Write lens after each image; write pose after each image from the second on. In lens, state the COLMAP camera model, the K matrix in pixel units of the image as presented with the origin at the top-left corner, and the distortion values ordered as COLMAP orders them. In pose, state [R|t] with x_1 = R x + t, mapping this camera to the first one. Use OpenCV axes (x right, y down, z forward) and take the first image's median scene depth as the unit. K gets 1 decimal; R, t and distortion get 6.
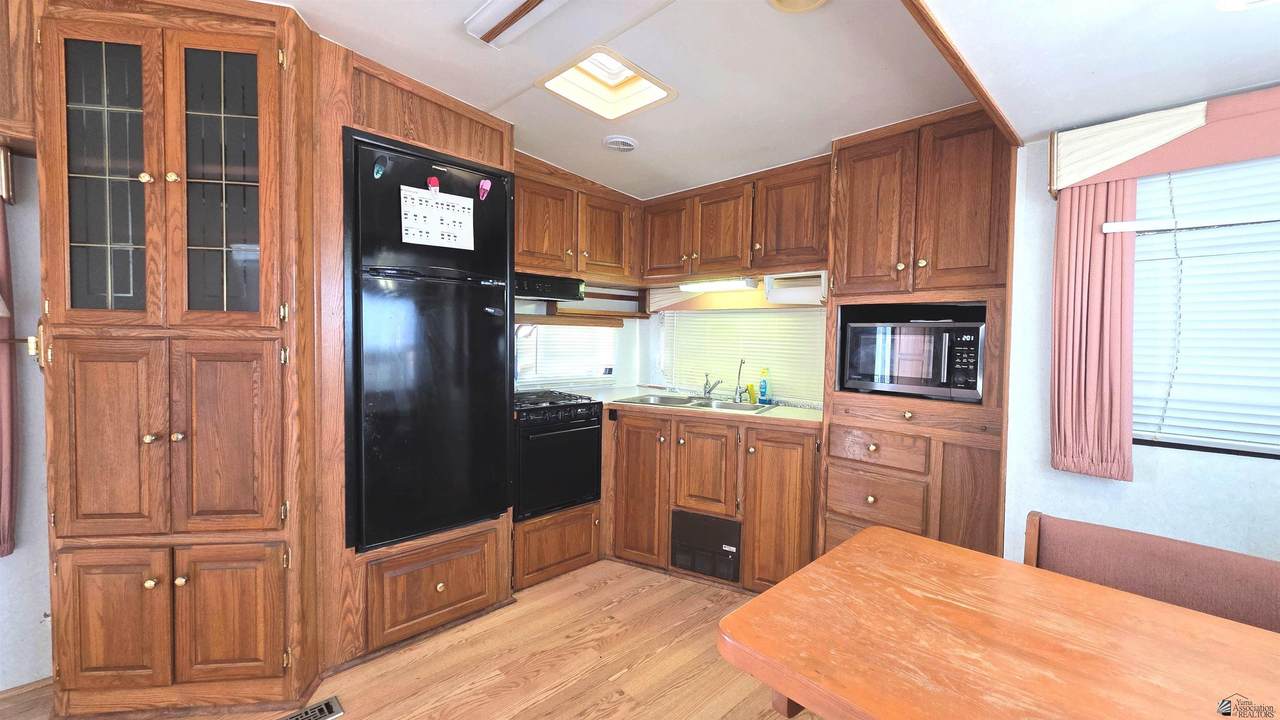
lens RADIAL K [[511.6, 0, 634.3], [0, 511.6, 350.7], [0, 0, 1]] dist [0.000288, -0.000037]
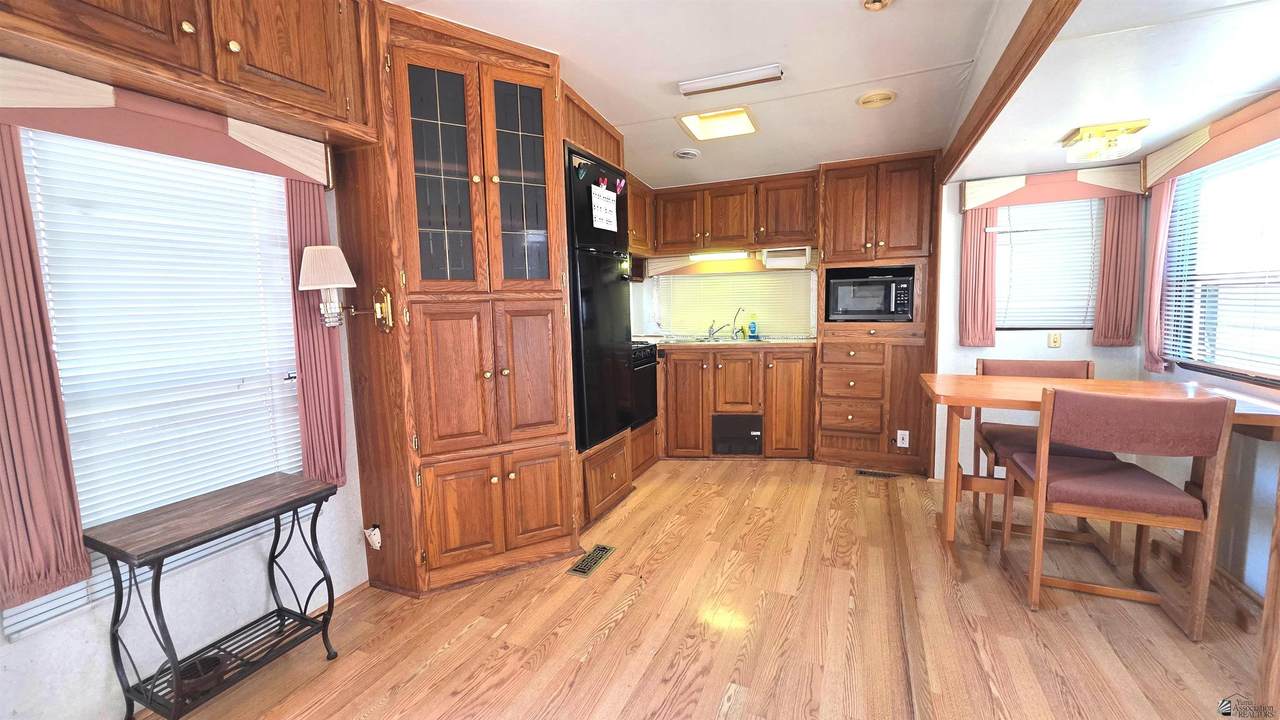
lens RADIAL K [[511.6, 0, 634.3], [0, 511.6, 350.7], [0, 0, 1]] dist [0.000288, -0.000037]
pose [[0.928124, -0.073380, 0.364968, -0.831680], [0.049482, 0.995999, 0.074419, 0.019805], [-0.368969, -0.051011, 0.928041, -0.307283]]
